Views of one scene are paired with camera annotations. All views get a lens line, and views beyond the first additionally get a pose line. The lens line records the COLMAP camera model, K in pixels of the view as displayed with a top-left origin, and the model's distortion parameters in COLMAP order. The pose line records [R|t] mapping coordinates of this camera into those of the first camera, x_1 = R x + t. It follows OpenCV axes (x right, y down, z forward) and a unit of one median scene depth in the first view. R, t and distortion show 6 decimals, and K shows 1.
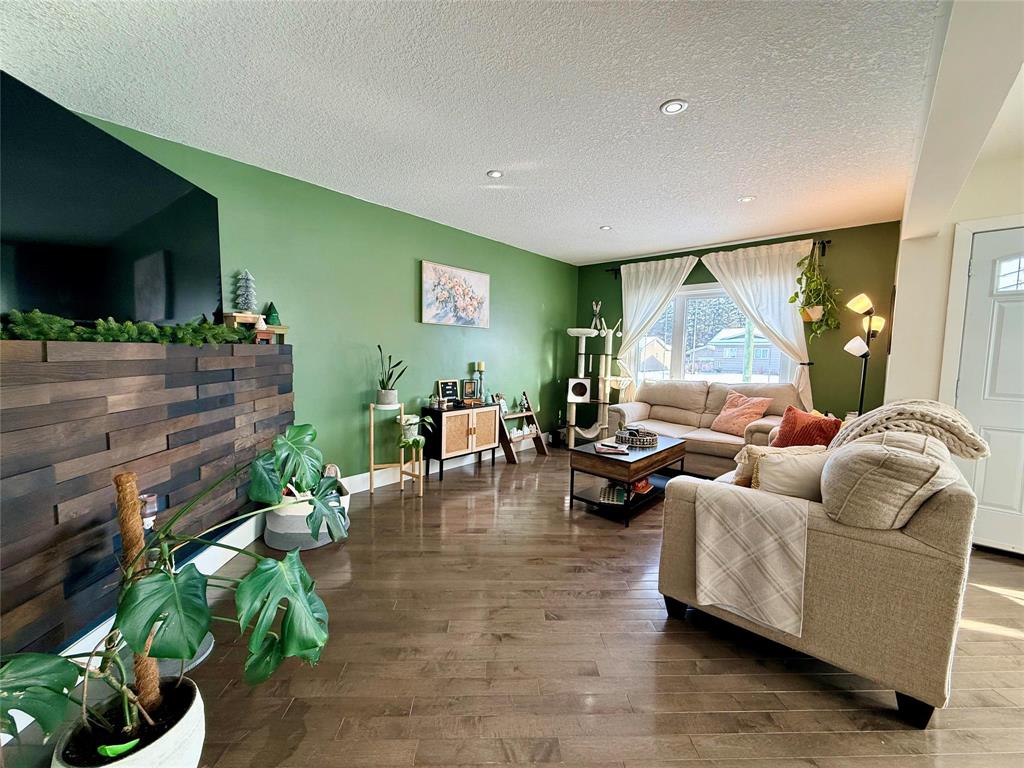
lens RADIAL K [[406.7, 0, 510.0], [0, 406.7, 385.2], [0, 0, 1]] dist [-0.000483, 0.000395]
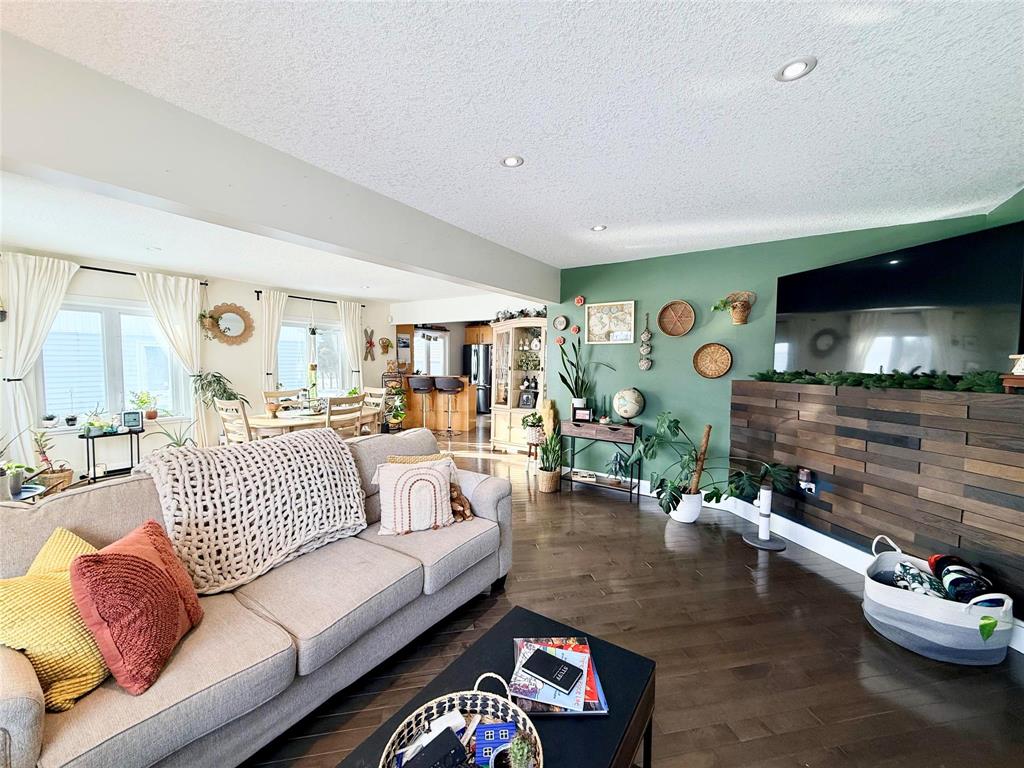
lens RADIAL K [[406.7, 0, 510.0], [0, 406.7, 385.2], [0, 0, 1]] dist [-0.000483, 0.000395]
pose [[-0.987980, -0.014983, -0.153856, 0.263358], [-0.036253, 0.989992, 0.136391, -0.115817], [0.150273, 0.140329, -0.978635, 0.990166]]
